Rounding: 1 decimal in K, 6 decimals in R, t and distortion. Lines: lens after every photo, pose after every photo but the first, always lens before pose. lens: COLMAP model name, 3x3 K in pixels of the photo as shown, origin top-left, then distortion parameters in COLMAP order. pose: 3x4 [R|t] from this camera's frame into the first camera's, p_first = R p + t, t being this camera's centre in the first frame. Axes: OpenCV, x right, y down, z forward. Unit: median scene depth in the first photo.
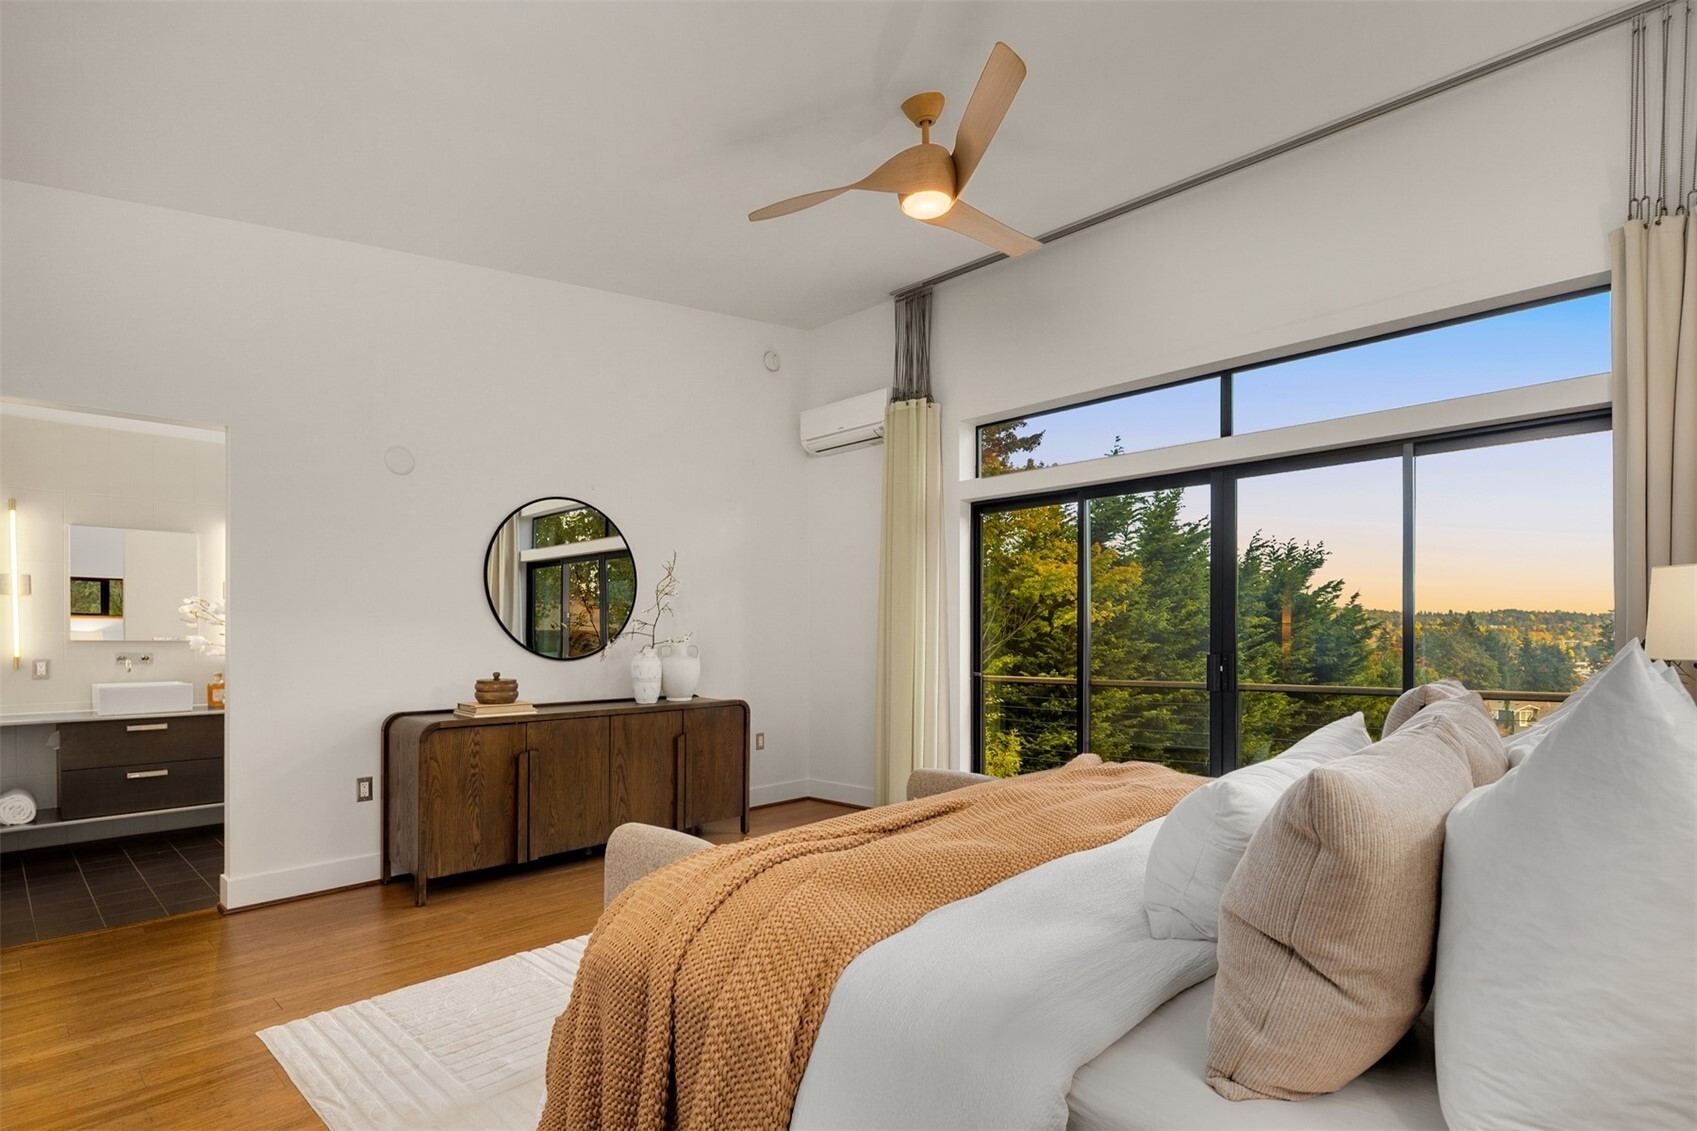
lens RADIAL K [[826.1, 0, 867.5], [0, 826.1, 650.2], [0, 0, 1]] dist [0.004387, -0.001782]
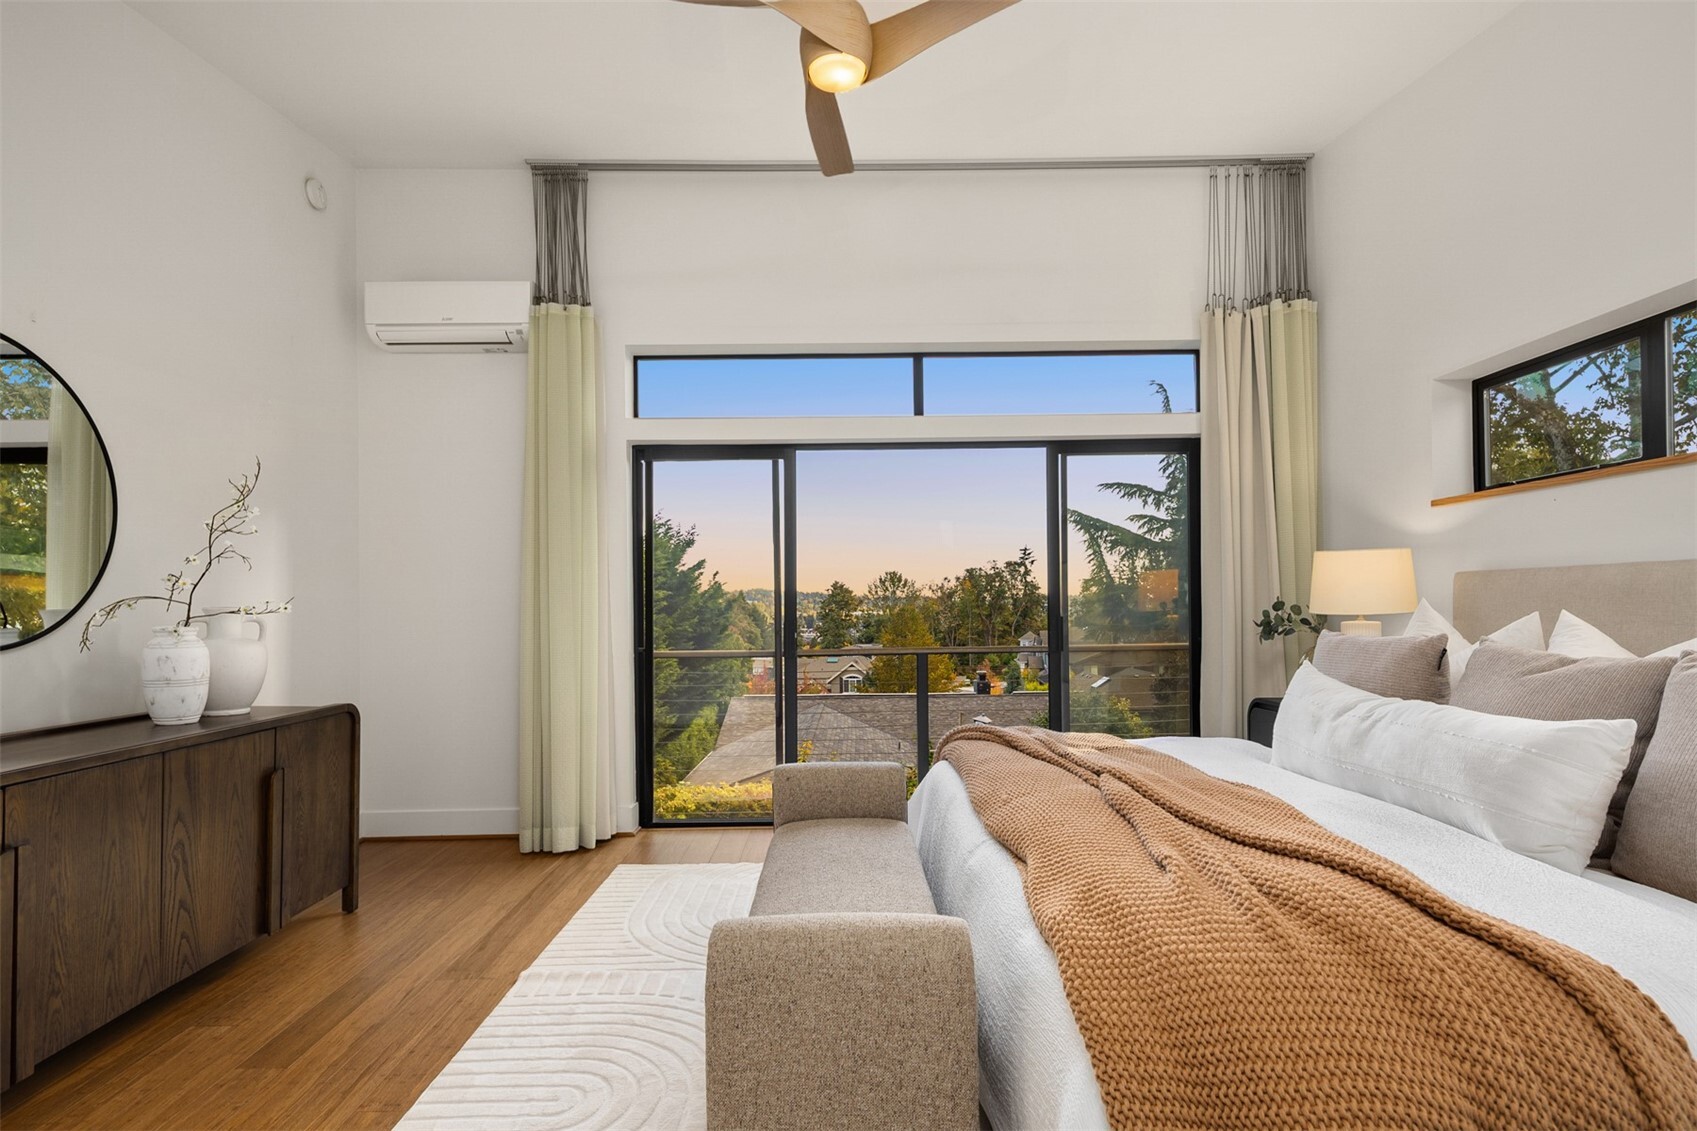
lens RADIAL K [[826.1, 0, 846.5], [0, 826.1, 602.0], [0, 0, 1]] dist [0.004387, -0.001782]
pose [[0.714561, -0.000152, 0.699573, -0.337035], [0.015973, 0.999743, -0.016098, -0.002188], [-0.699391, 0.022677, 0.714380, 0.277041]]
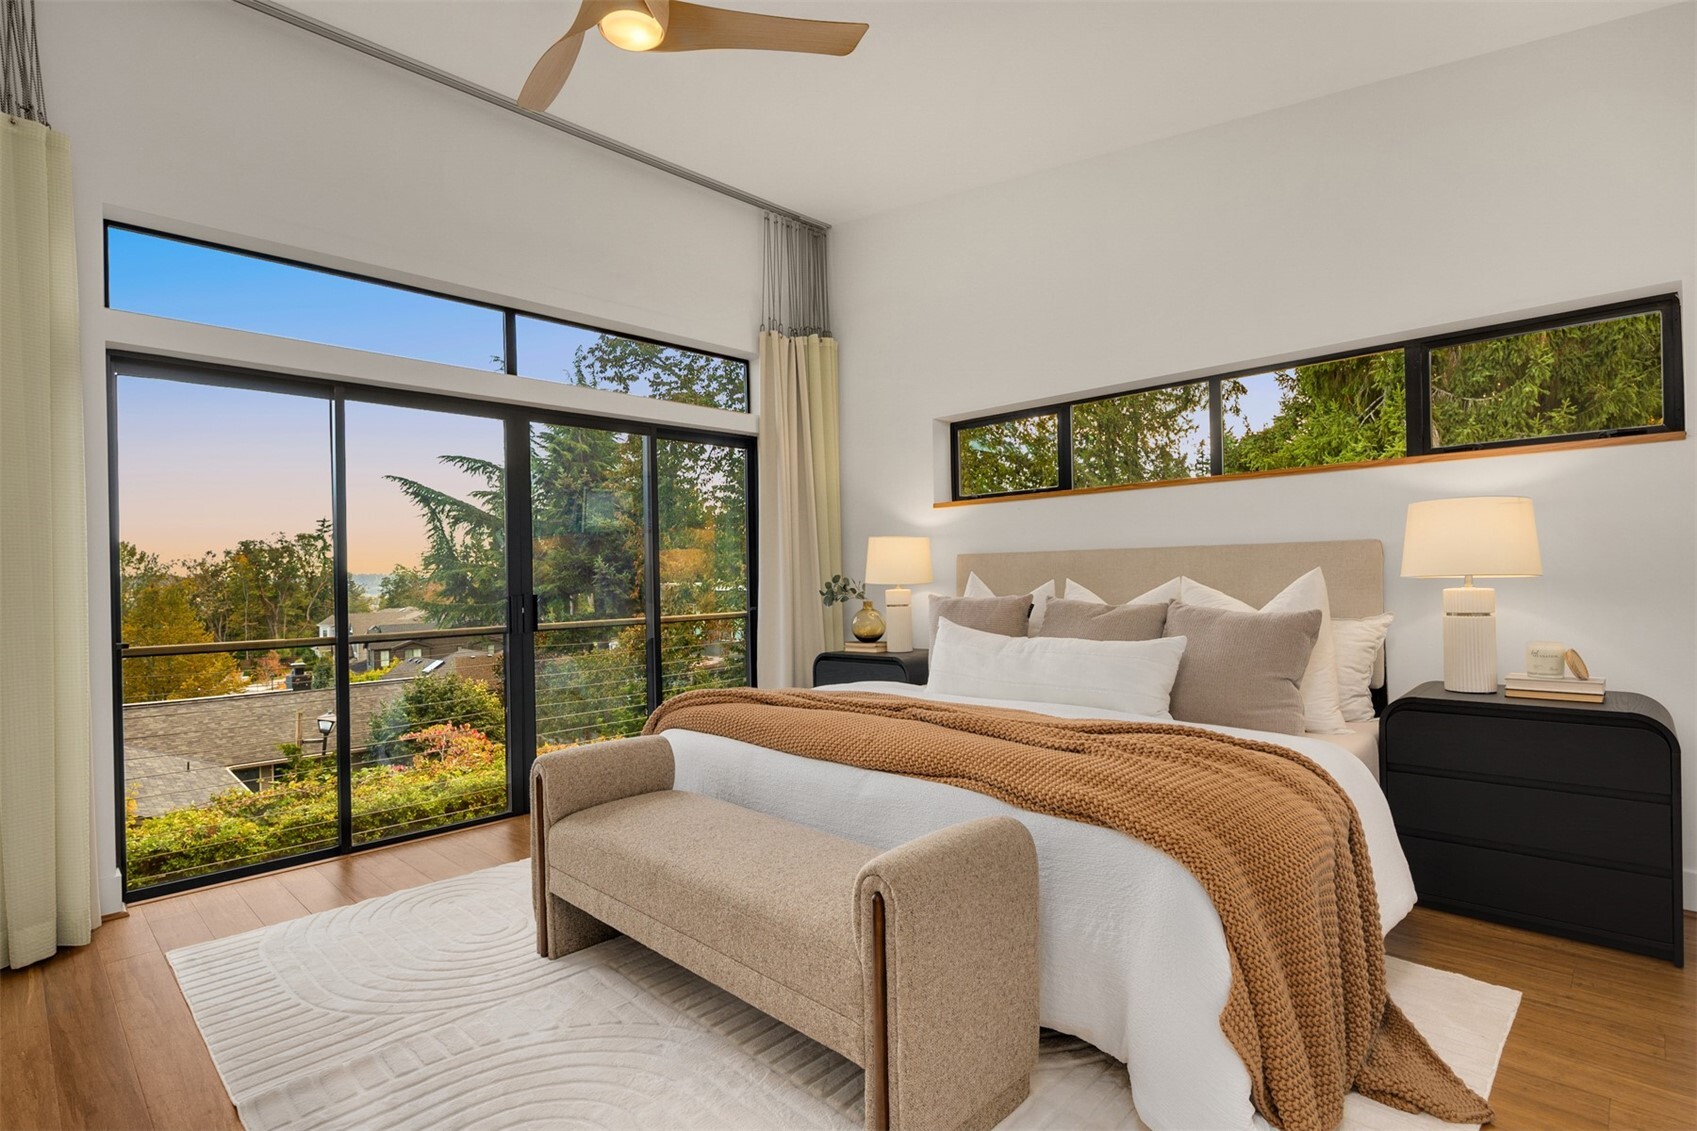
lens RADIAL K [[826.1, 0, 843.2], [0, 826.1, 571.5], [0, 0, 1]] dist [0.004387, -0.001782]
pose [[0.017195, 0.009194, 0.999810, -0.486936], [0.026879, 0.999592, -0.009654, -0.003637], [-0.999491, 0.027039, 0.016941, 0.530218]]
